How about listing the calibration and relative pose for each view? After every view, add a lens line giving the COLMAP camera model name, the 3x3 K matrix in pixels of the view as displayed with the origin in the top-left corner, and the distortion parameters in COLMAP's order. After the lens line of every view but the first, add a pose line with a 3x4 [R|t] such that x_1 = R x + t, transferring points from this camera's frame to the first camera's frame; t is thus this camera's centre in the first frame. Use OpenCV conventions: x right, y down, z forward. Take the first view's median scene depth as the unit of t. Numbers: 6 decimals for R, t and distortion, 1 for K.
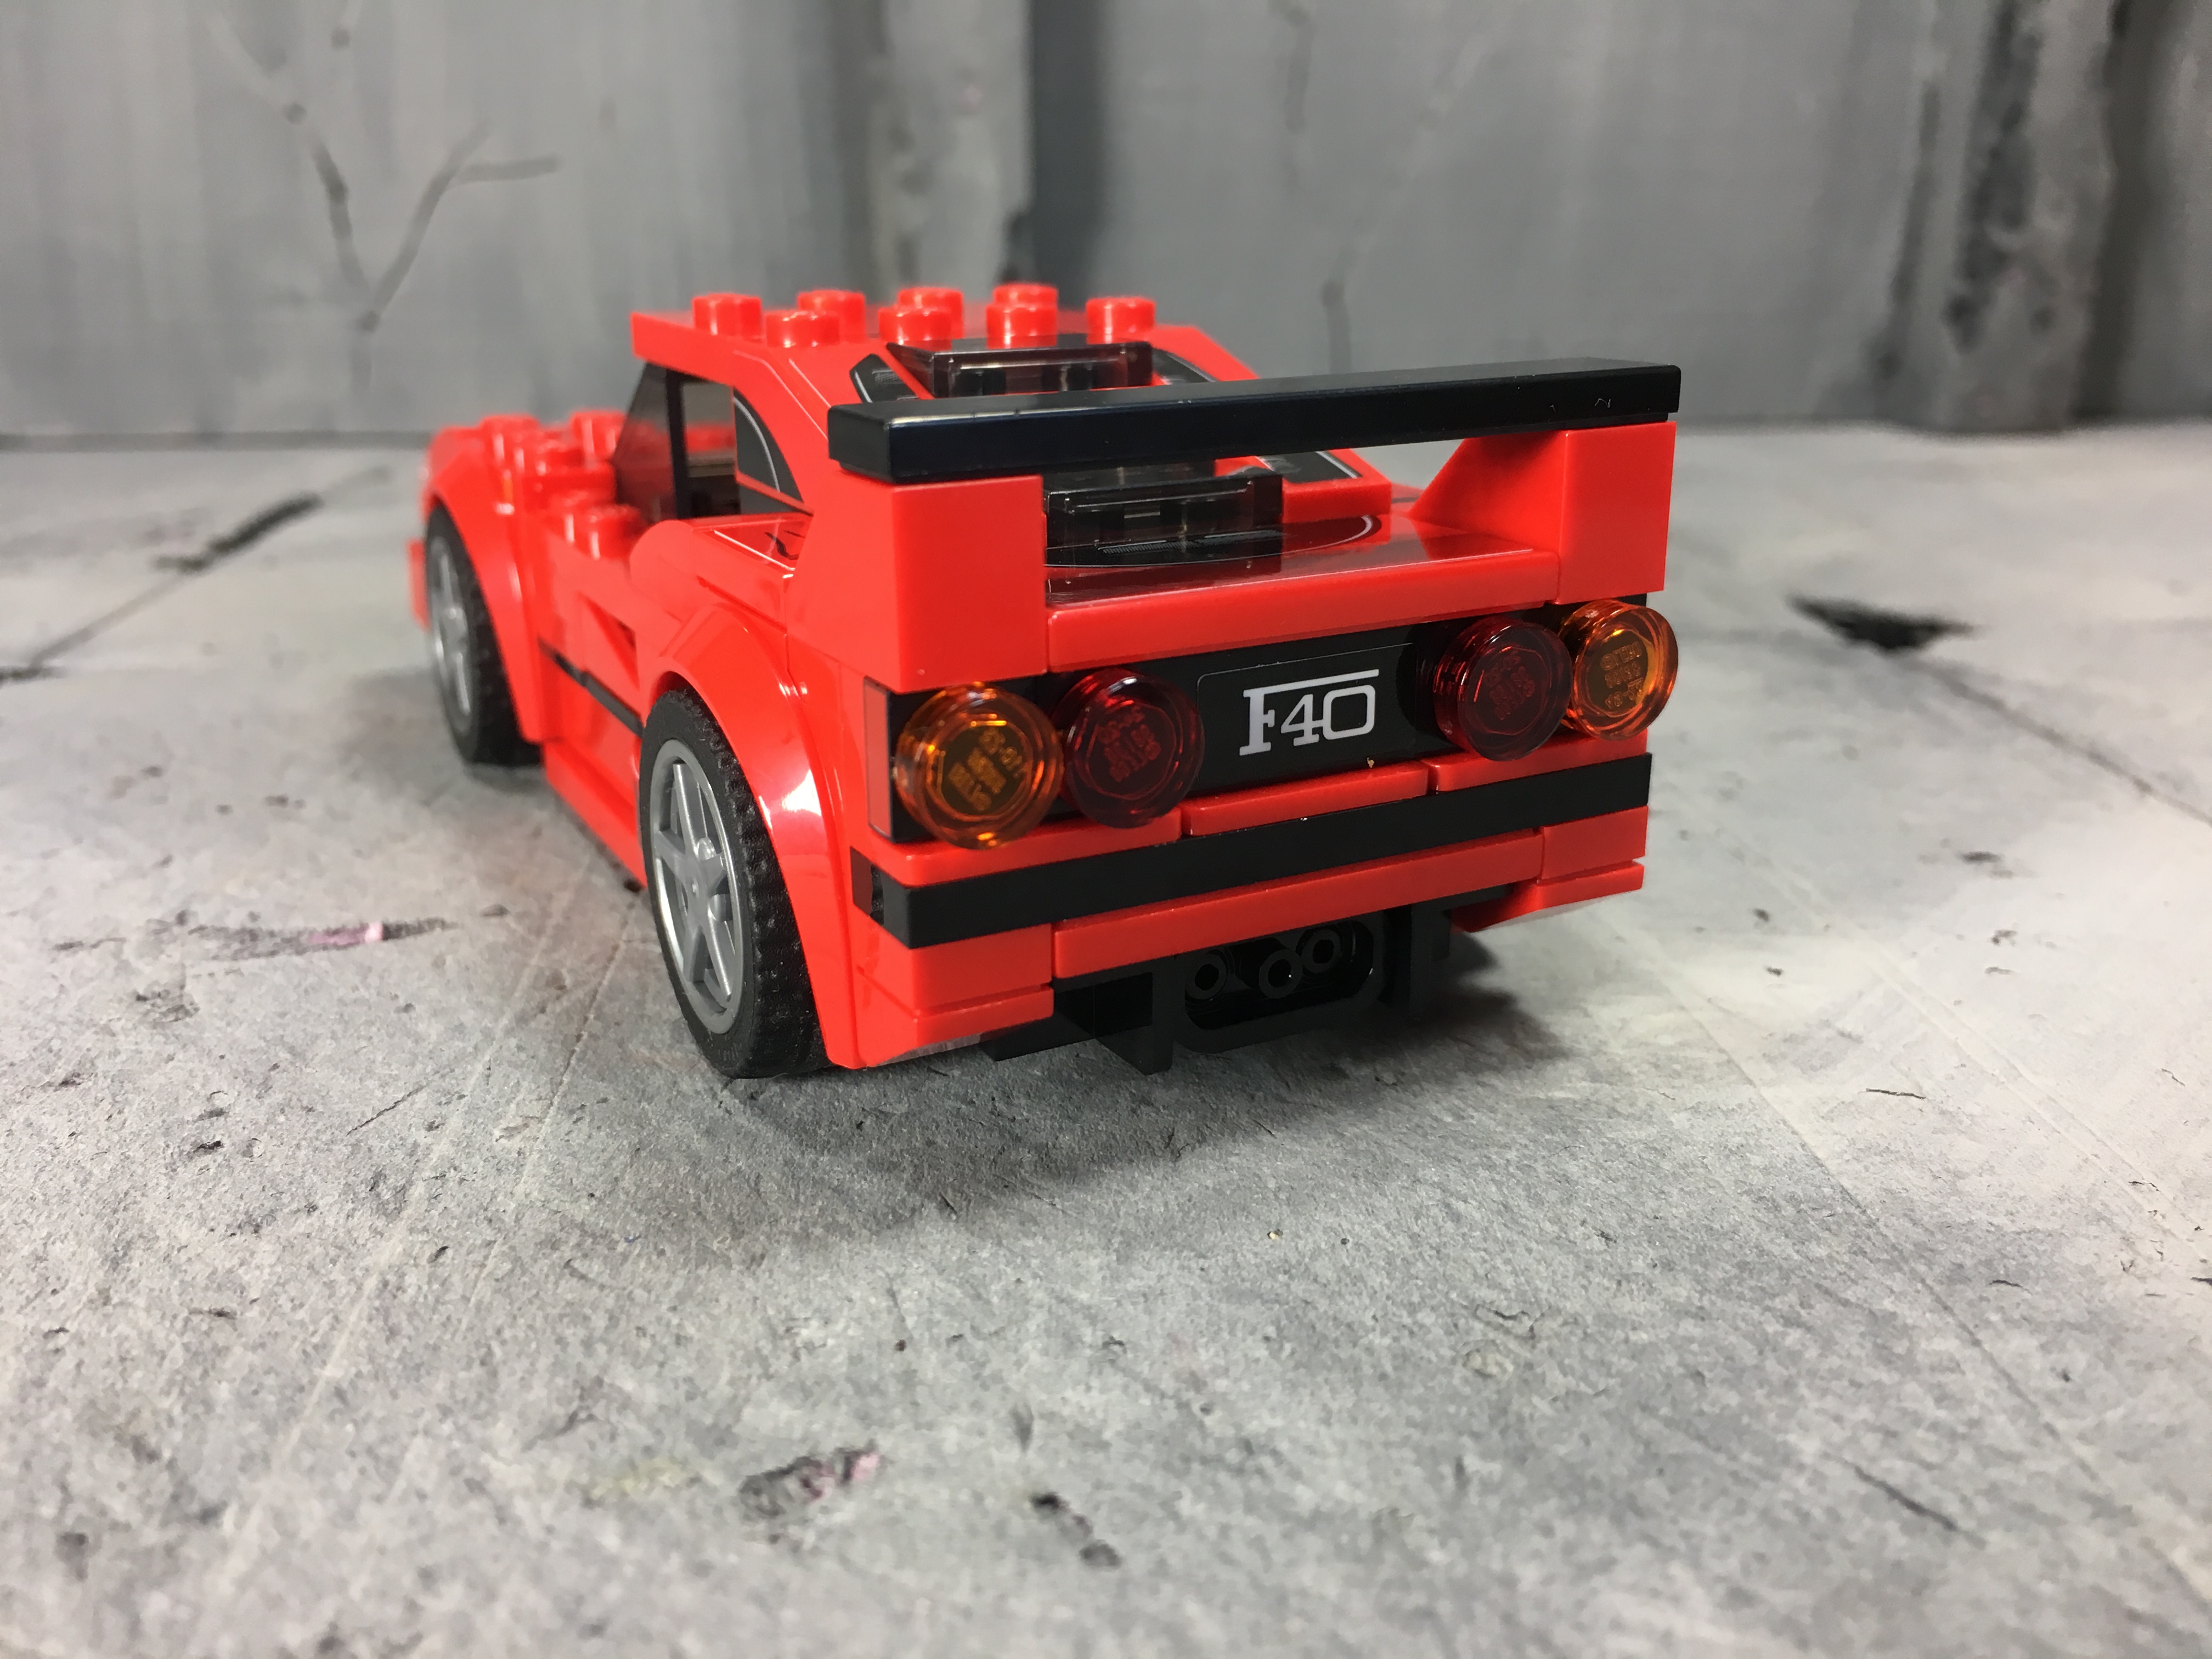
lens RADIAL K [[1921.4, 0, 1129.4], [0, 1921.4, 827.0], [0, 0, 1]] dist [0.068857, -0.147068]
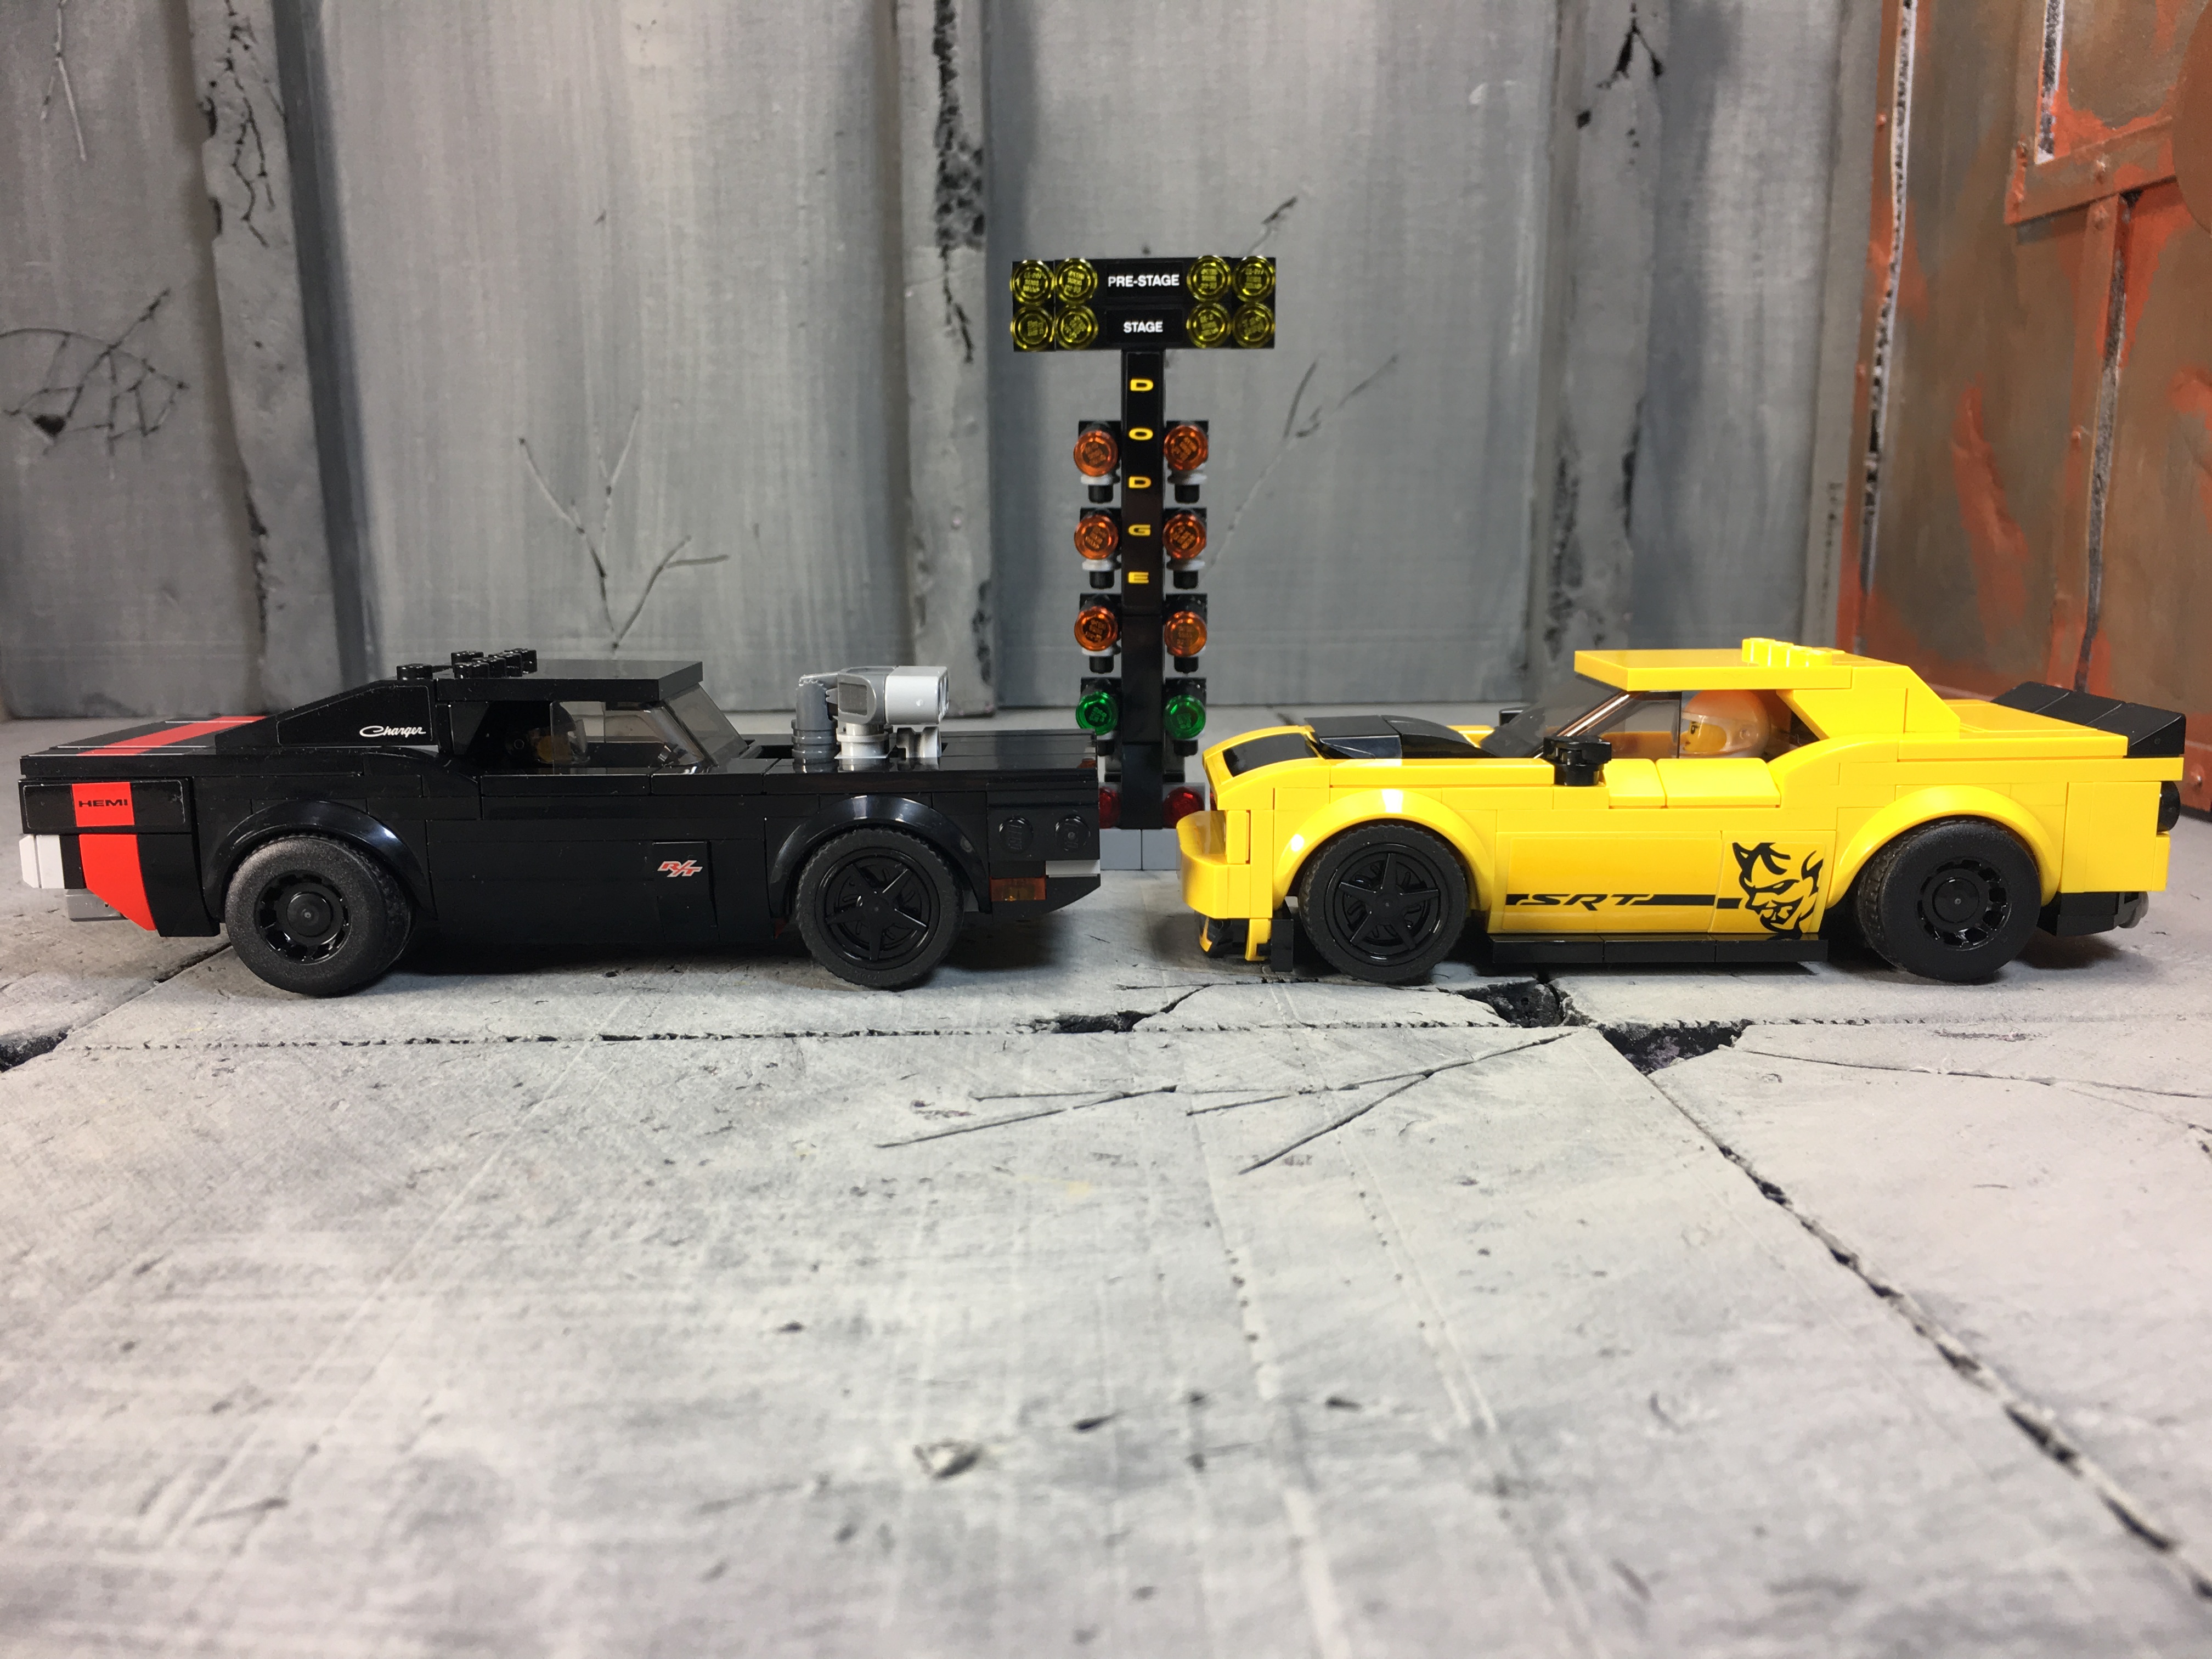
lens RADIAL K [[1844.0, 0, 1103.0], [0, 1844.0, 833.7], [0, 0, 1]] dist [0.080422, -0.122710]
pose [[0.998360, 0.000165, -0.057252, 0.544984], [-0.008946, 0.988162, -0.153154, 0.616975], [0.056548, 0.153415, 0.986543, -2.328566]]
